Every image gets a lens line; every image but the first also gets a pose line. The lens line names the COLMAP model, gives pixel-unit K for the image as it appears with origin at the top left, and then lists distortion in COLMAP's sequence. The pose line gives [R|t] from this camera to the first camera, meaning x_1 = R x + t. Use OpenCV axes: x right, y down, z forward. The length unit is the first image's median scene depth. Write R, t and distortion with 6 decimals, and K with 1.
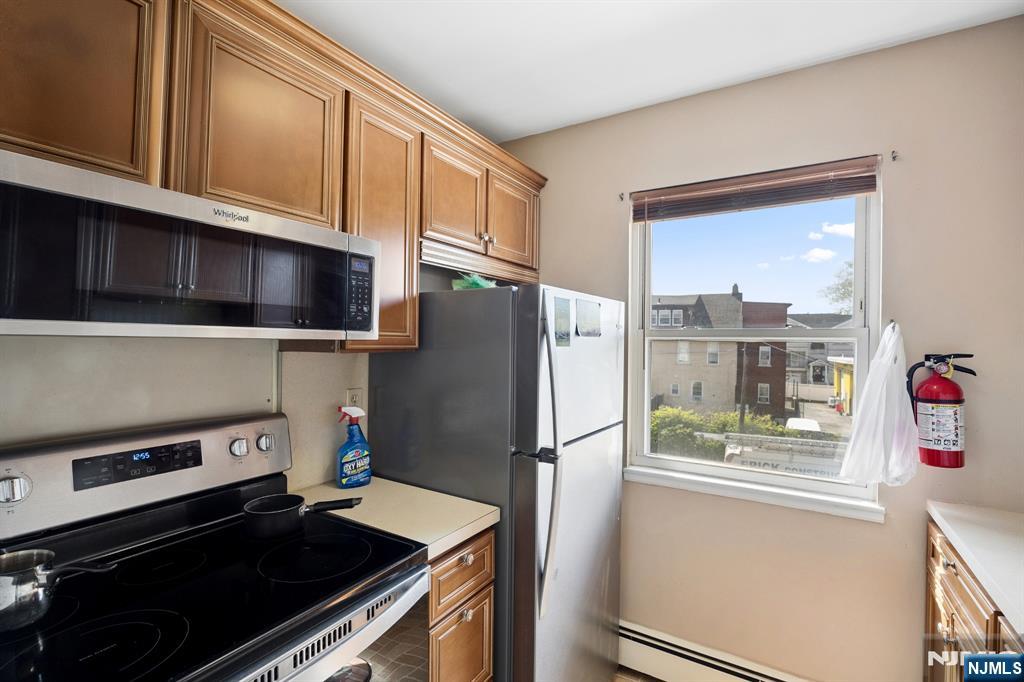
lens RADIAL K [[464.8, 0, 516.6], [0, 464.8, 342.7], [0, 0, 1]] dist [-0.010807, 0.000525]
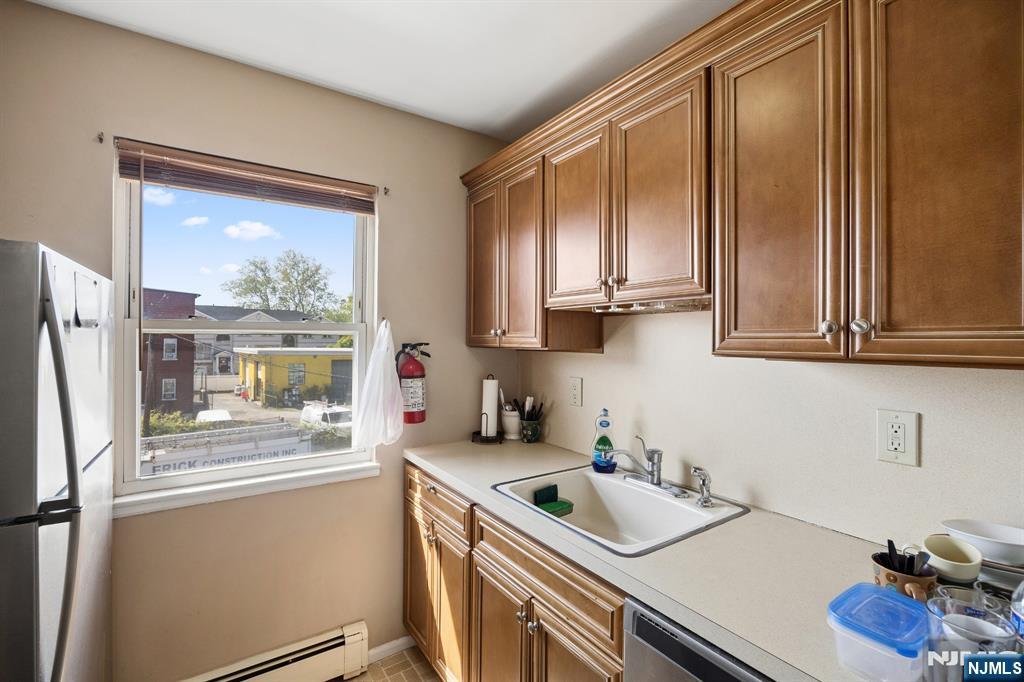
lens RADIAL K [[454.7, 0, 512.0], [0, 454.7, 341.0], [0, 0, 1]] dist [-0.010695, -0.000199]
pose [[0.412997, -0.014714, 0.910613, -0.205042], [0.001644, 0.999880, 0.015411, -0.002735], [-0.910731, -0.004868, 0.412972, 0.145597]]
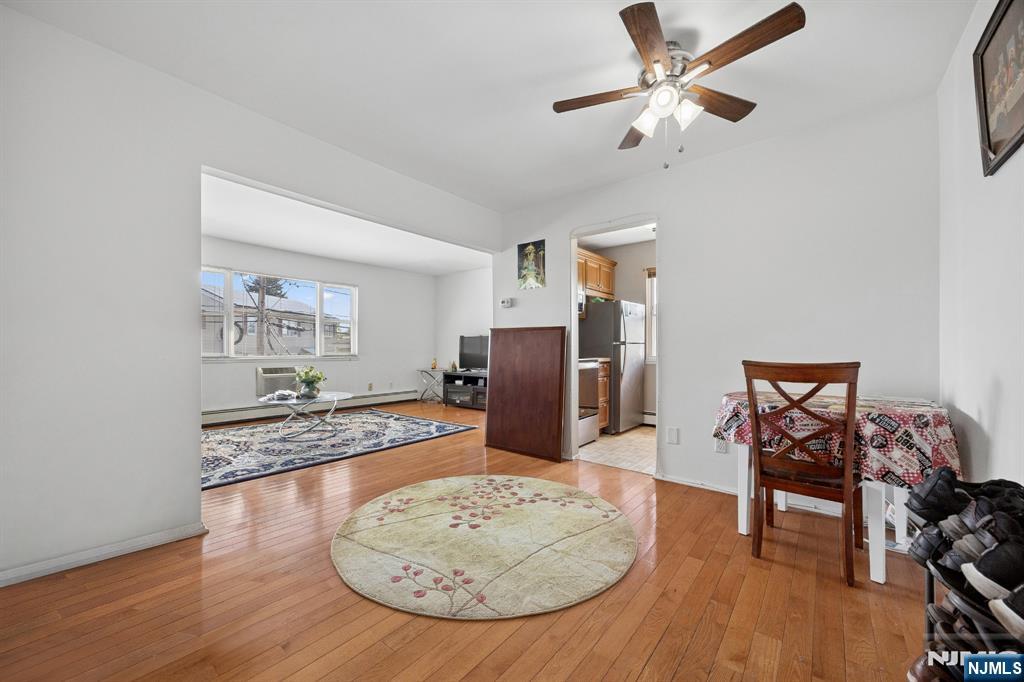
lens RADIAL K [[392.0, 0, 511.8], [0, 392.0, 349.3], [0, 0, 1]] dist [-0.000033, 0.000105]
pose [[0.991090, -0.008139, -0.132946, -0.371781], [0.008496, 0.999962, 0.002112, 0.240507], [0.132924, -0.003223, 0.991121, -2.108799]]
